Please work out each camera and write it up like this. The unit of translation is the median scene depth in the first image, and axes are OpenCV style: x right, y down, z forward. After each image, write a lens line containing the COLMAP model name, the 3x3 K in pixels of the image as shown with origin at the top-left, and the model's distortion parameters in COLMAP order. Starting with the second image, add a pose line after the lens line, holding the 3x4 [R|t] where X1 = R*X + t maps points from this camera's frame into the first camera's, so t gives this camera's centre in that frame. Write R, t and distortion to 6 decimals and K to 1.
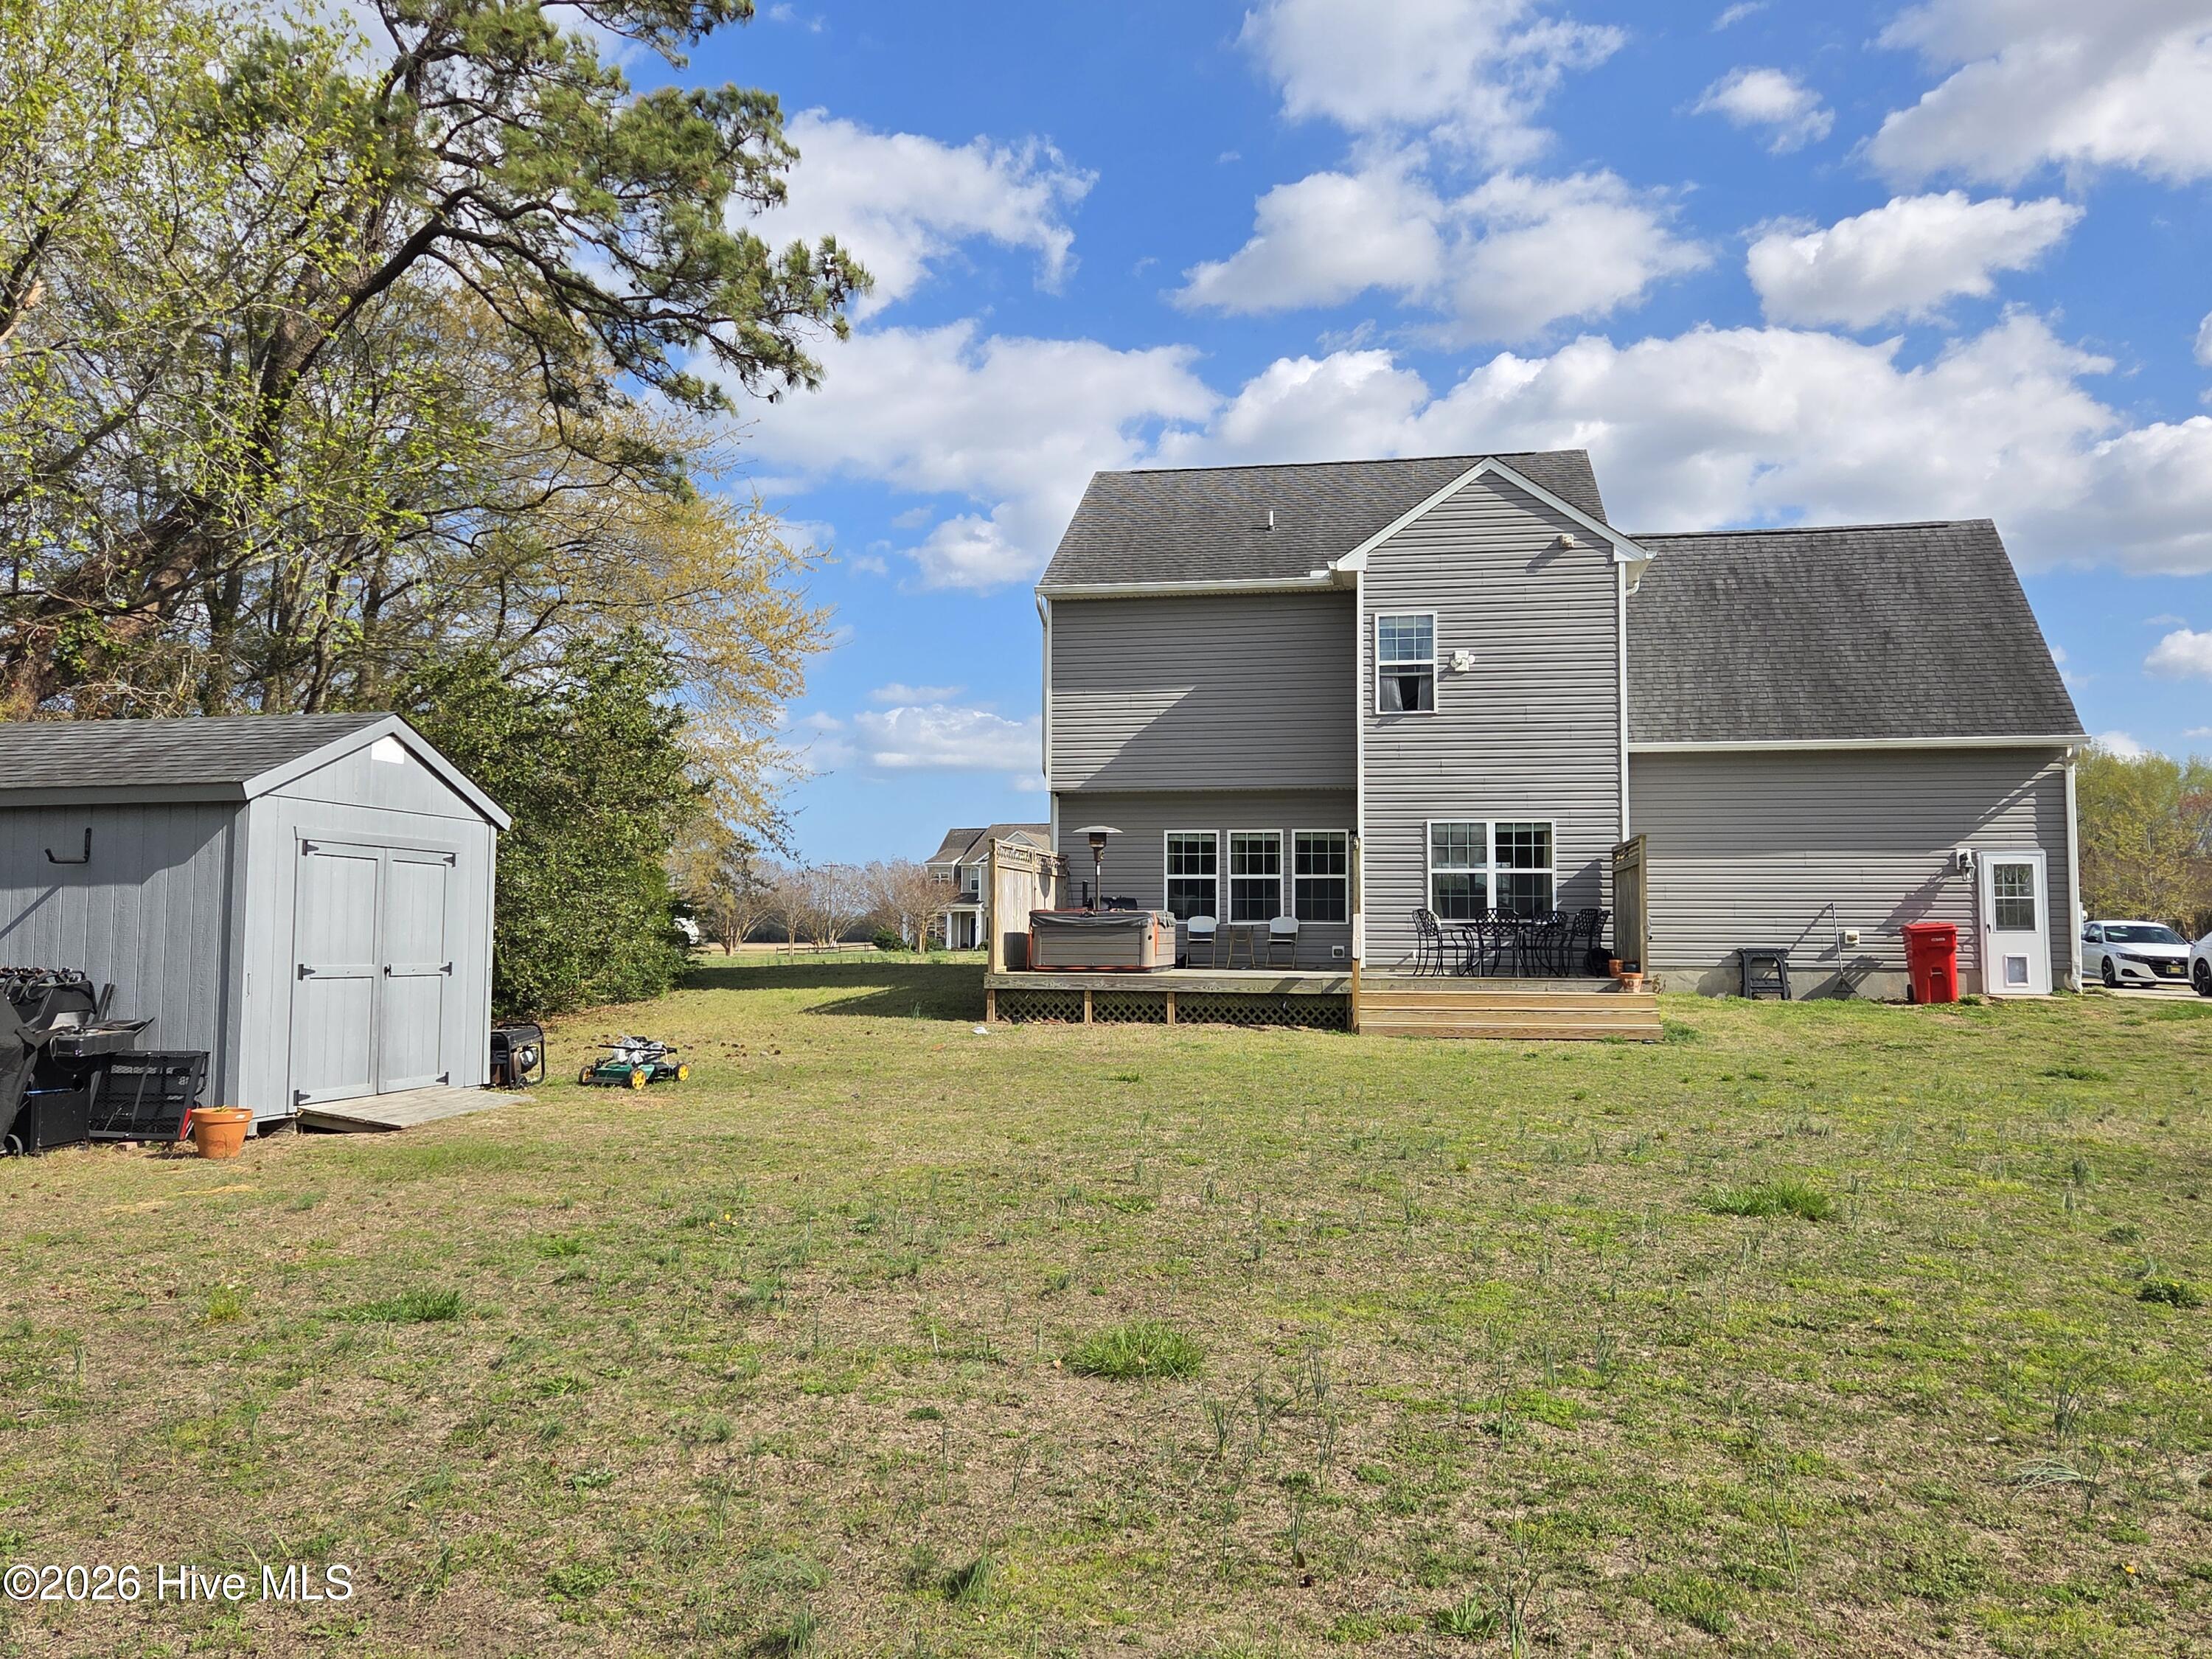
lens RADIAL K [[1674.1, 0, 1105.5], [0, 1674.1, 827.3], [0, 0, 1]] dist [0.003613, 0.000081]
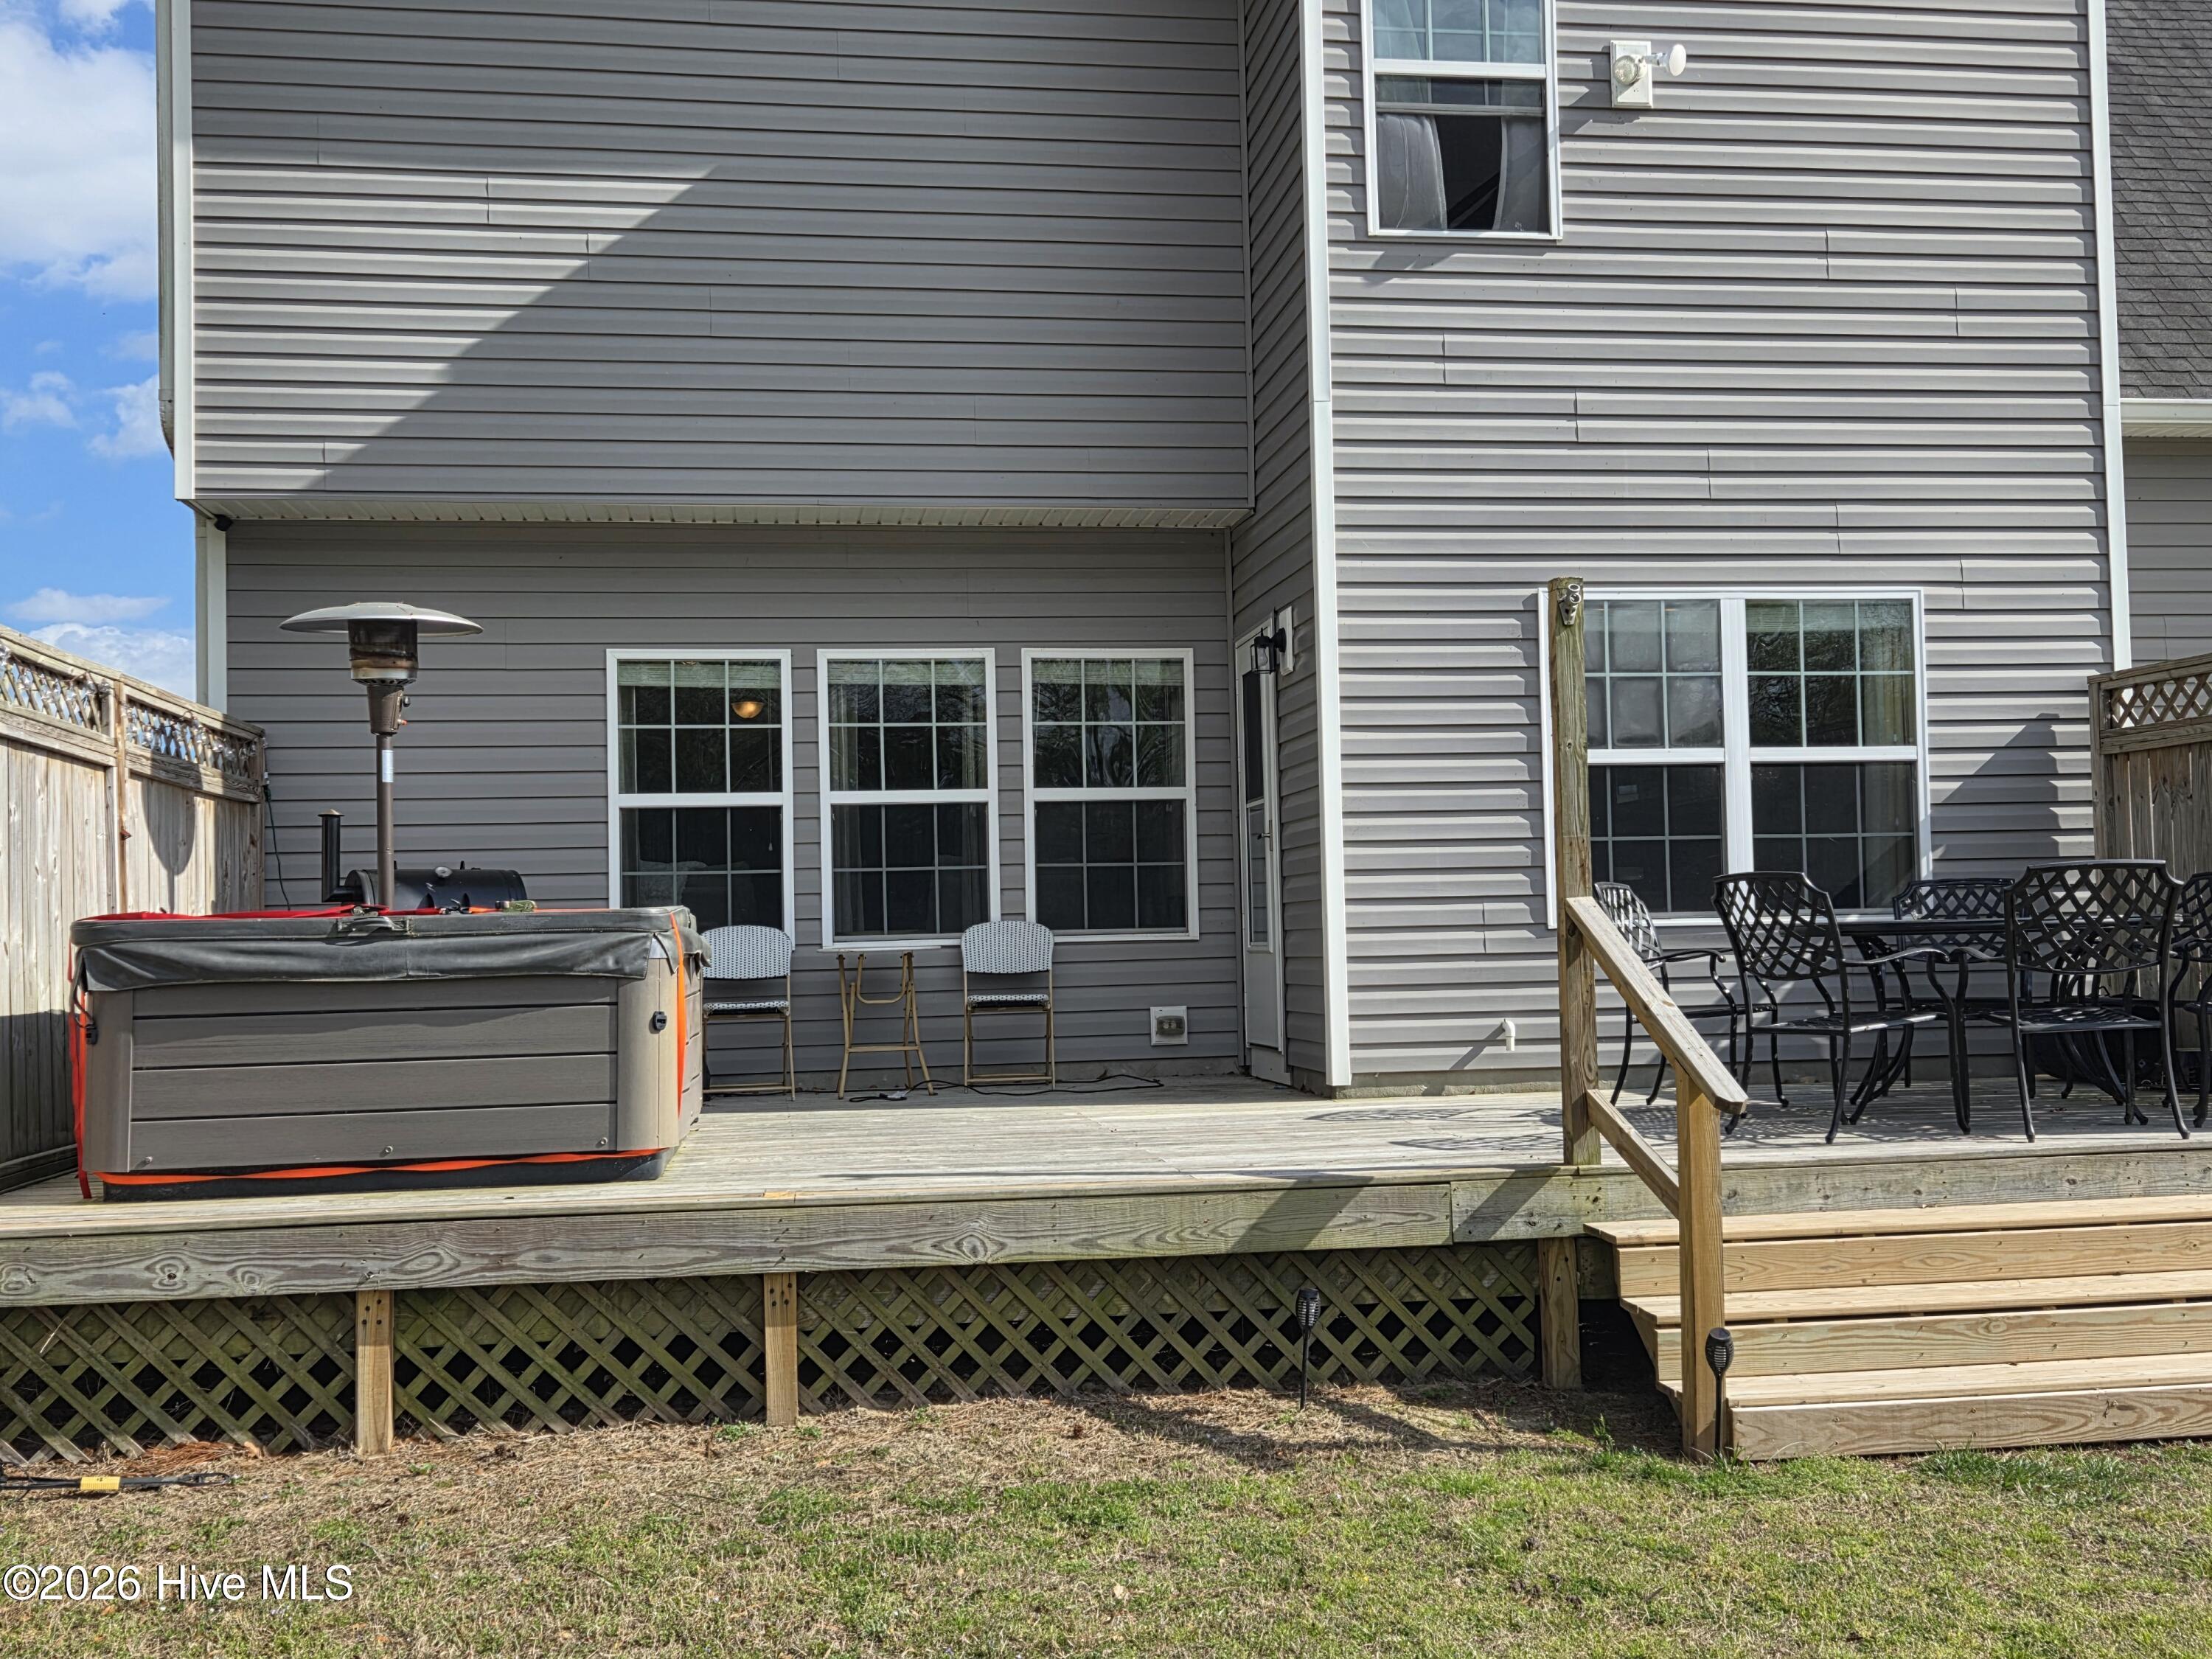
lens RADIAL K [[2332.4, 0, 1209.6], [0, 2332.4, 856.3], [0, 0, 1]] dist [0.063188, 0.000000]
pose [[0.937158, -0.016005, 0.348539, -0.012783], [0.007186, 0.999621, 0.026579, 0.031959], [-0.348832, -0.022404, 0.936917, 0.616987]]
